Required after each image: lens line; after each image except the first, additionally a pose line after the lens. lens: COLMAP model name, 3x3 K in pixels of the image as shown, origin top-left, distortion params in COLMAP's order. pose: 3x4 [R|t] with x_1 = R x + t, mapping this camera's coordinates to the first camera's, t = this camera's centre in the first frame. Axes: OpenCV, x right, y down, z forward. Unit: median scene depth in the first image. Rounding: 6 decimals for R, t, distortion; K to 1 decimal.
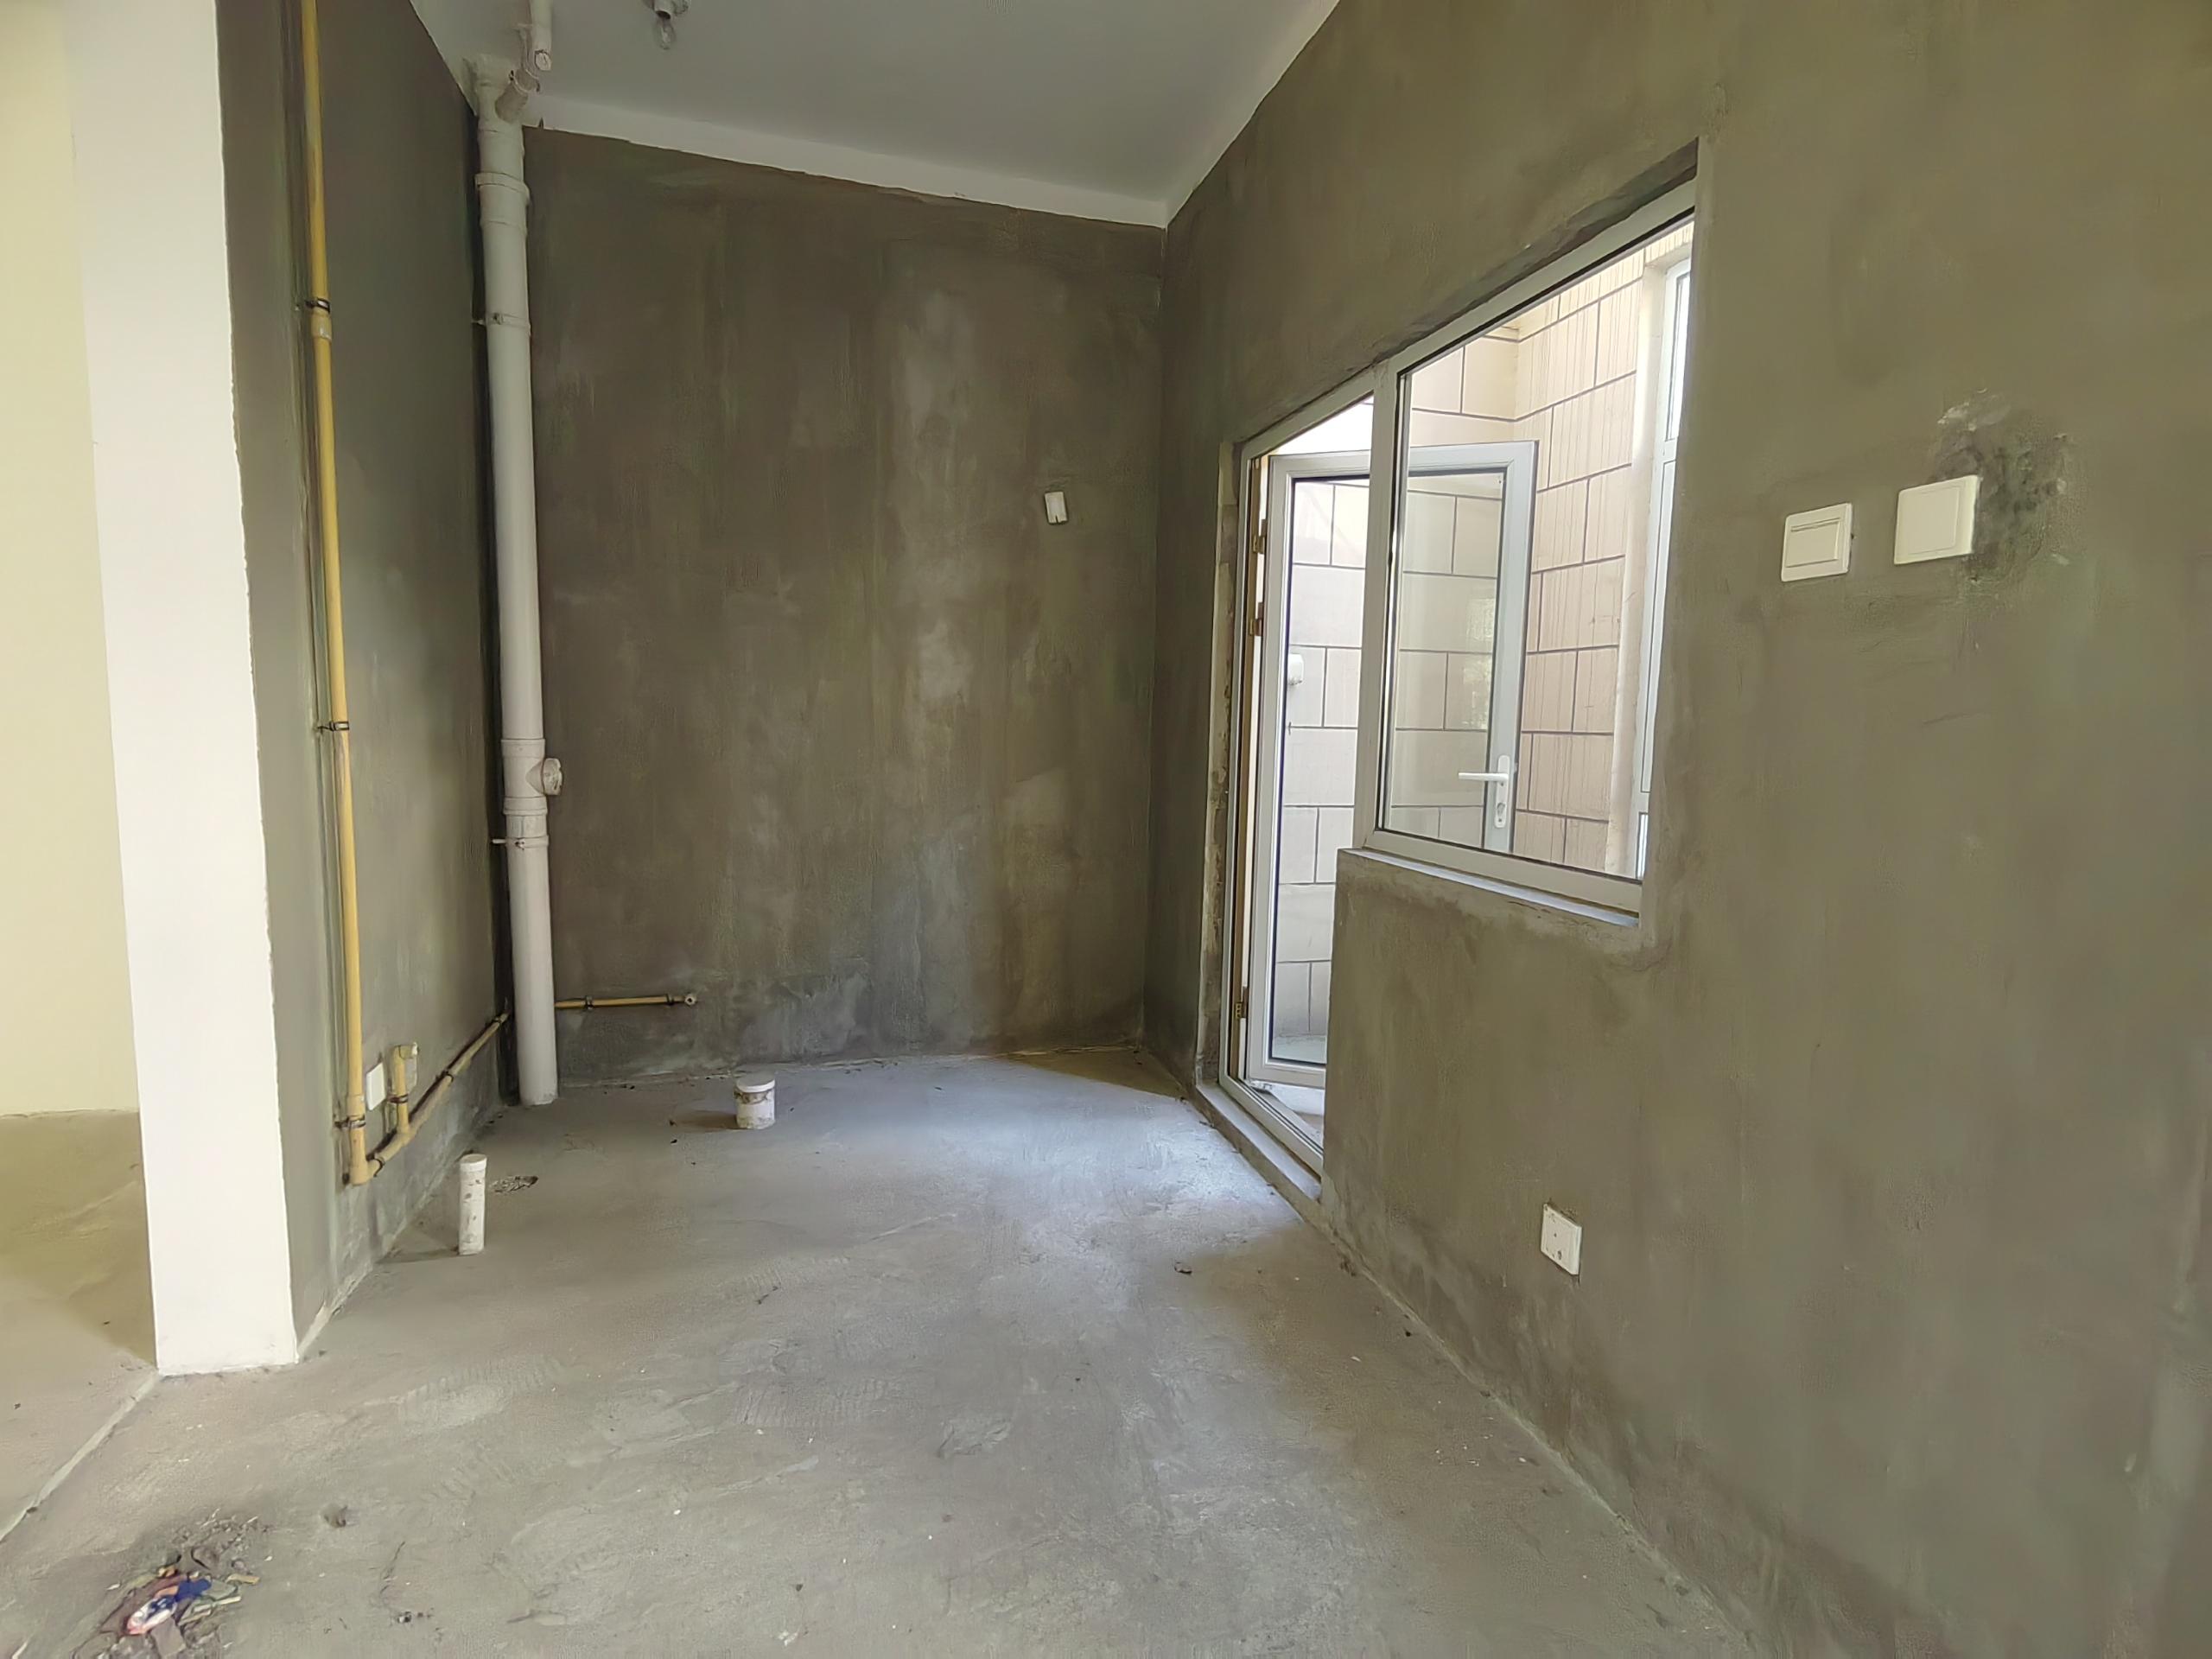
lens RADIAL K [[1034.2, 0, 1104.8], [0, 1034.2, 824.6], [0, 0, 1]] dist [-0.000324, -0.006328]
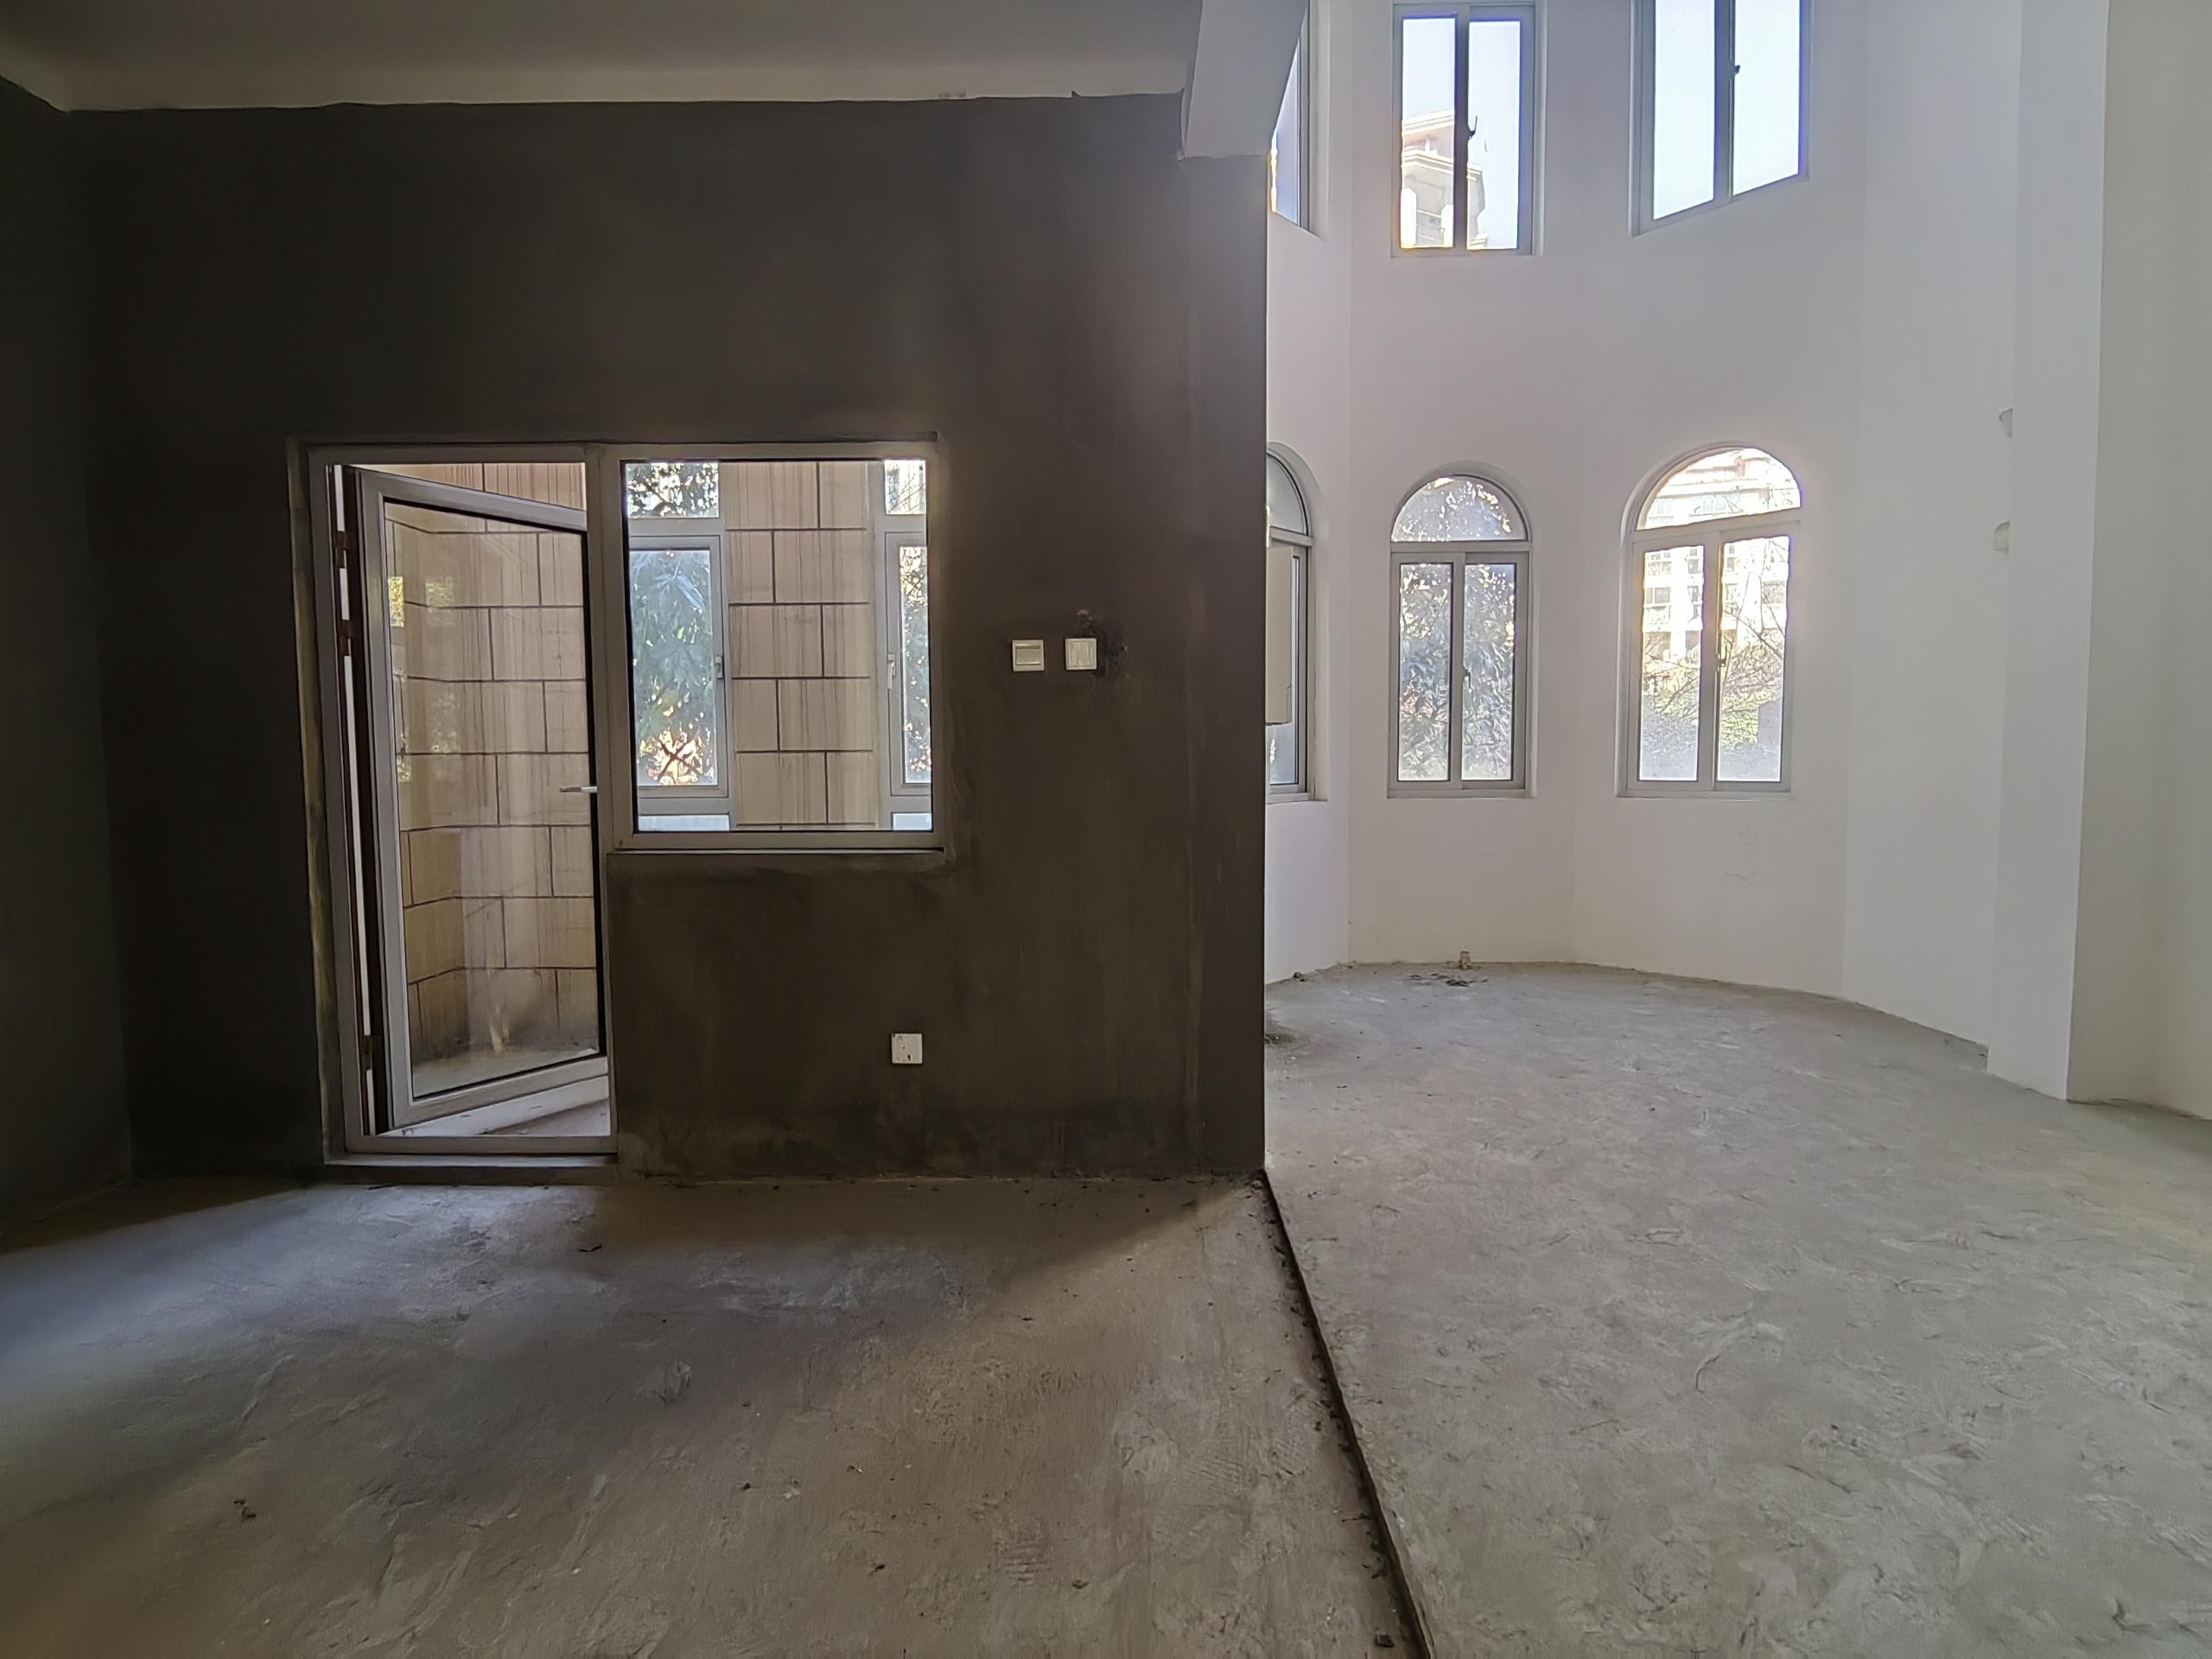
lens RADIAL K [[1034.2, 0, 1102.3], [0, 1034.2, 822.9], [0, 0, 1]] dist [-0.000324, -0.006328]
pose [[0.290475, -0.088538, 0.952778, -0.982676], [0.109855, 0.992212, 0.058711, -0.023214], [-0.950556, 0.087613, 0.297939, 0.163457]]
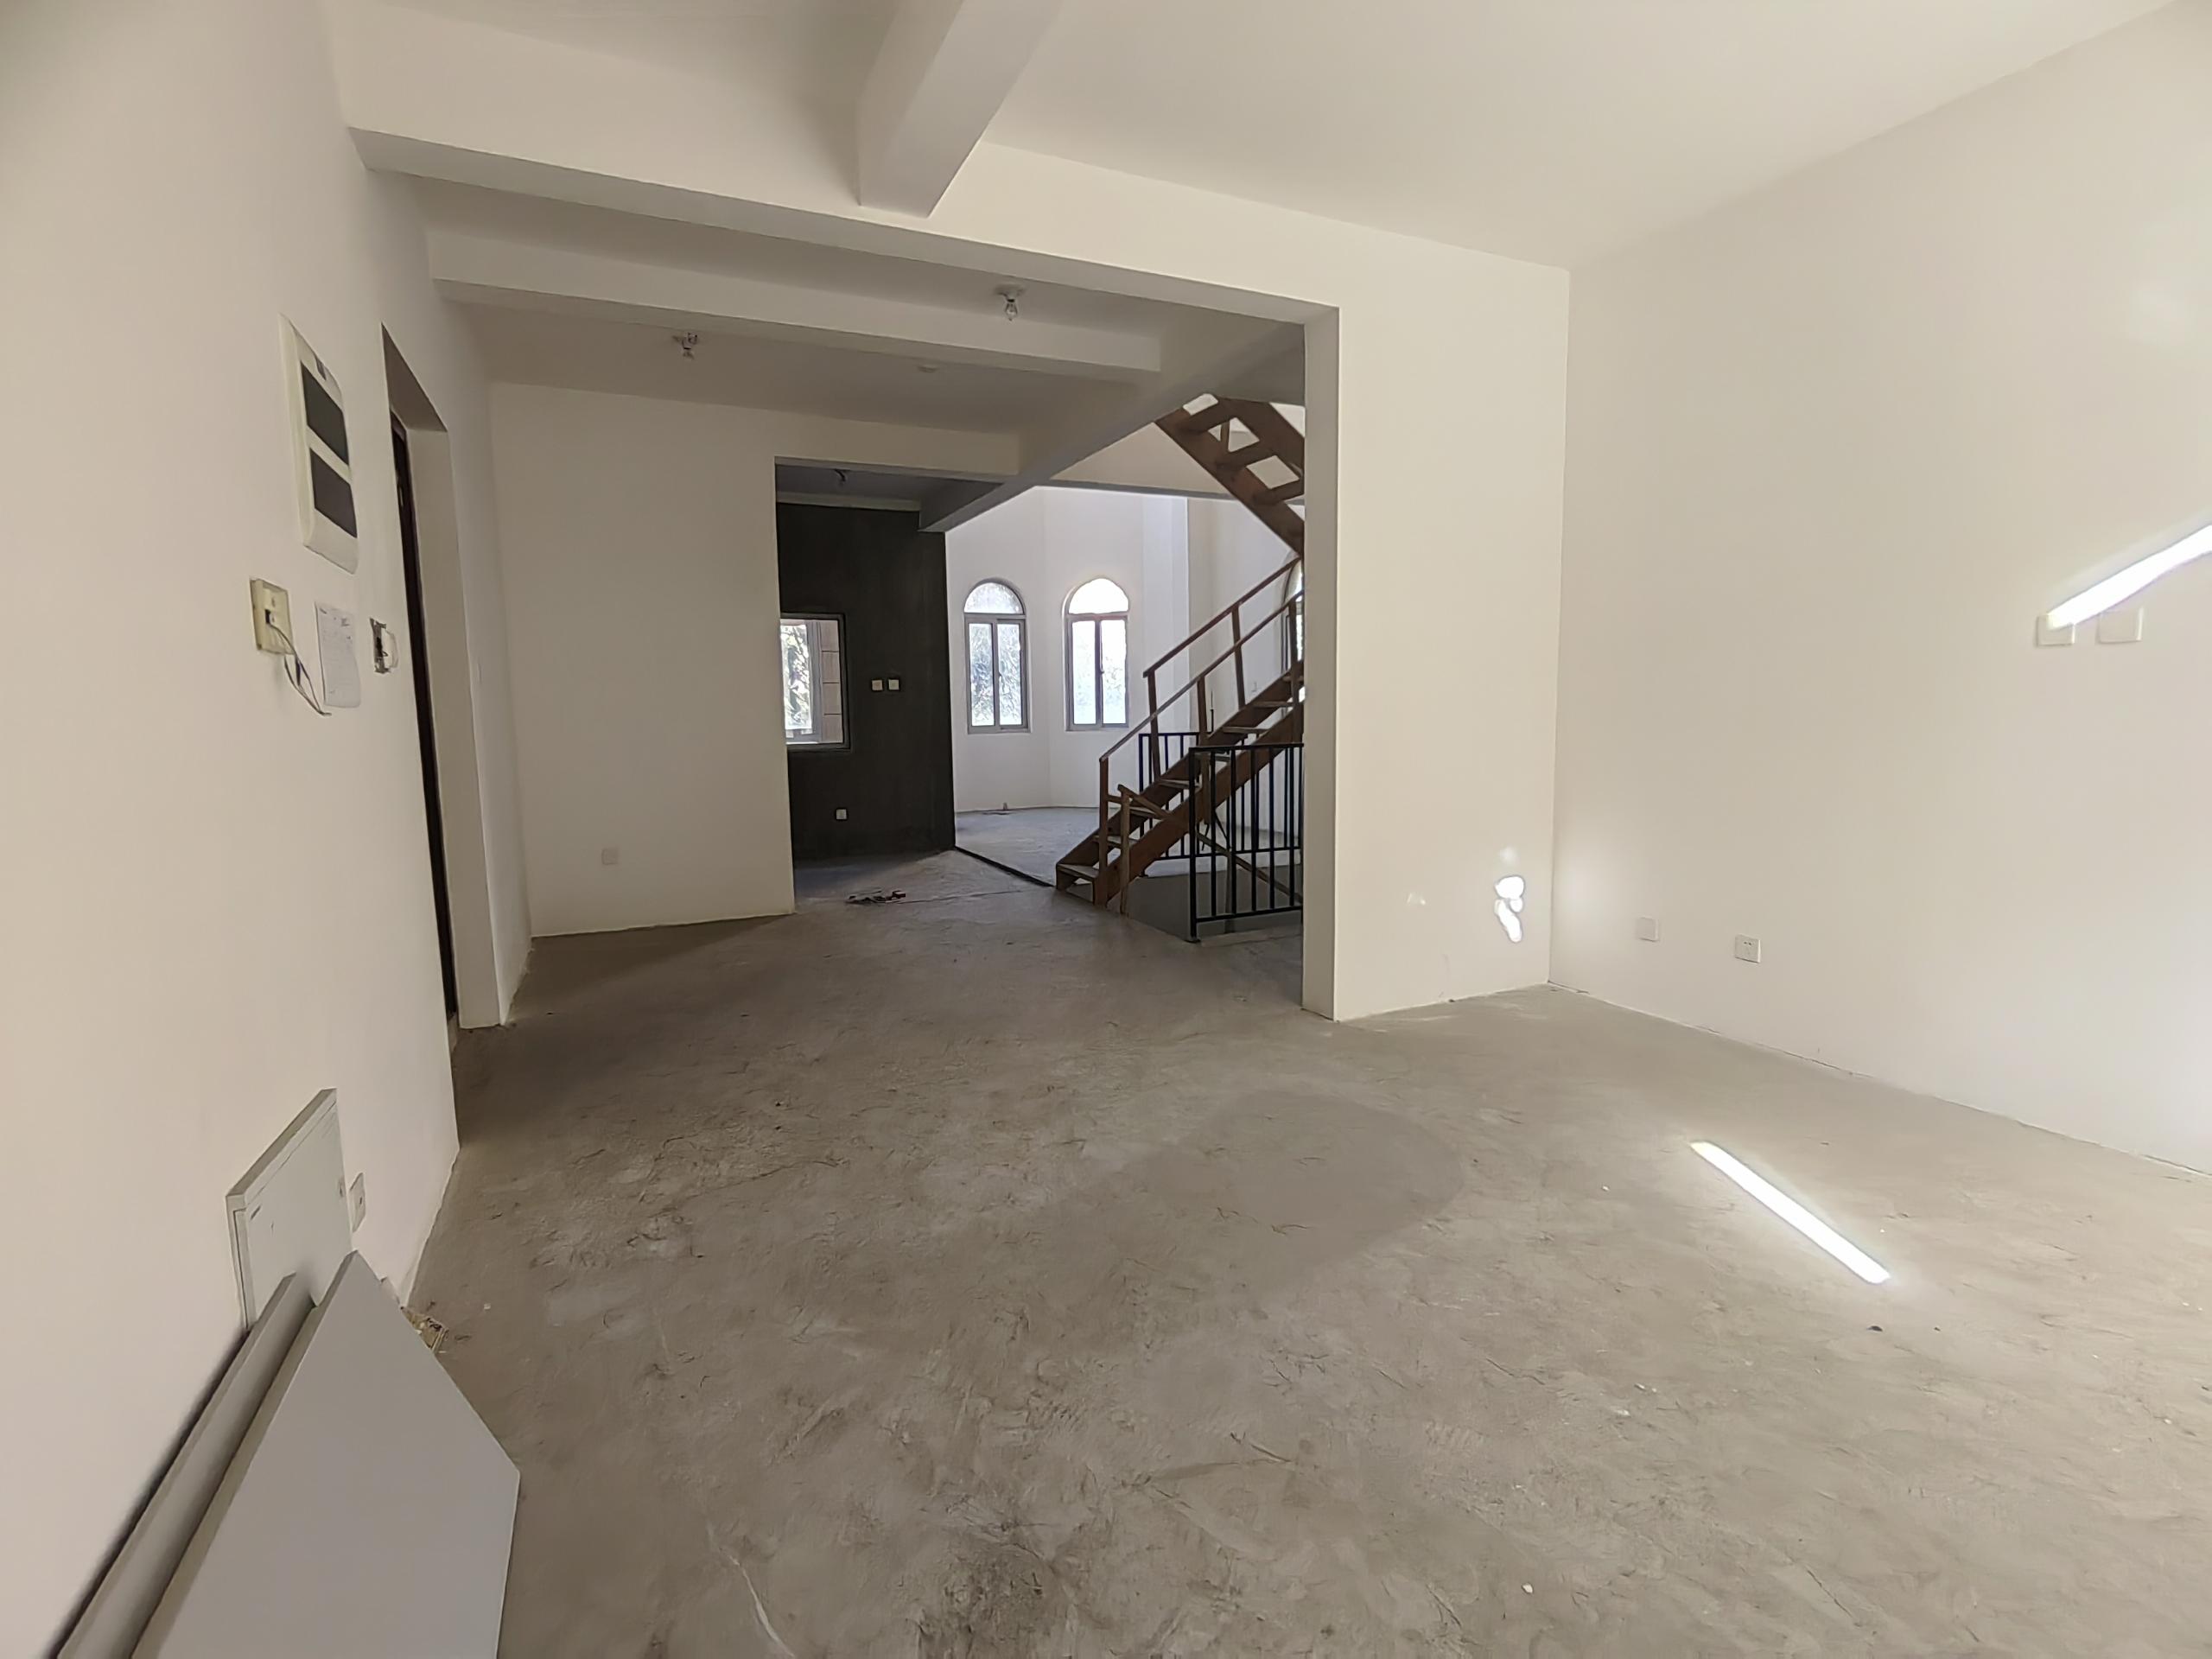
lens RADIAL K [[1034.2, 0, 1105.1], [0, 1034.2, 835.0], [0, 0, 1]] dist [-0.000324, -0.006328]
pose [[-0.161625, -0.148006, 0.975690, -4.552324], [0.110761, 0.979722, 0.166965, -0.197124], [-0.980617, 0.135054, -0.141954, 0.444162]]
